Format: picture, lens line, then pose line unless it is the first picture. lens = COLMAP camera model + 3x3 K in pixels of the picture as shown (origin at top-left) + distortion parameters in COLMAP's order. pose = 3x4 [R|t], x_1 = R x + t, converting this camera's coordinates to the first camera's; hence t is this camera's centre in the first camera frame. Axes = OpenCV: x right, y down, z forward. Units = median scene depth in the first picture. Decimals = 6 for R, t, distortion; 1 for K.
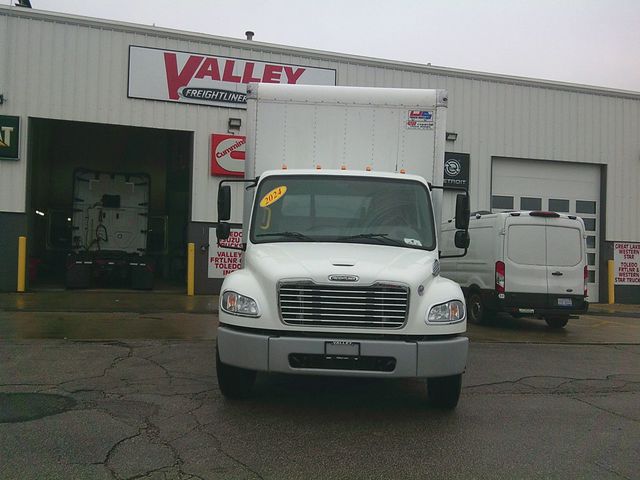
lens RADIAL K [[654.5, 0, 308.1], [0, 654.5, 240.2], [0, 0, 1]] dist [0.014882, 0.004474]
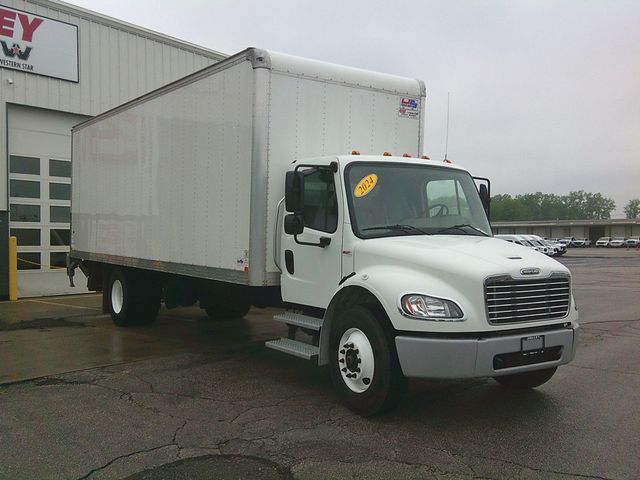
lens RADIAL K [[667.6, 0, 315.6], [0, 667.6, 229.4], [0, 0, 1]] dist [0.172644, -0.377183]
pose [[0.808955, -0.028027, 0.587202, -0.552274], [0.019575, 0.999593, 0.020744, -0.022576], [-0.587545, -0.005287, 0.809174, 0.251153]]
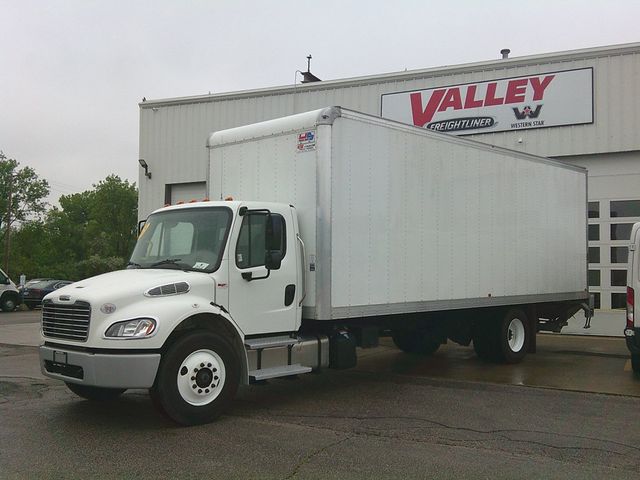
lens RADIAL K [[667.6, 0, 315.6], [0, 667.6, 229.4], [0, 0, 1]] dist [0.172644, -0.377183]
pose [[0.729110, -0.077593, -0.679983, 0.861863], [0.027610, 0.996078, -0.084058, 0.034476], [0.683839, 0.042514, 0.728393, 0.275439]]
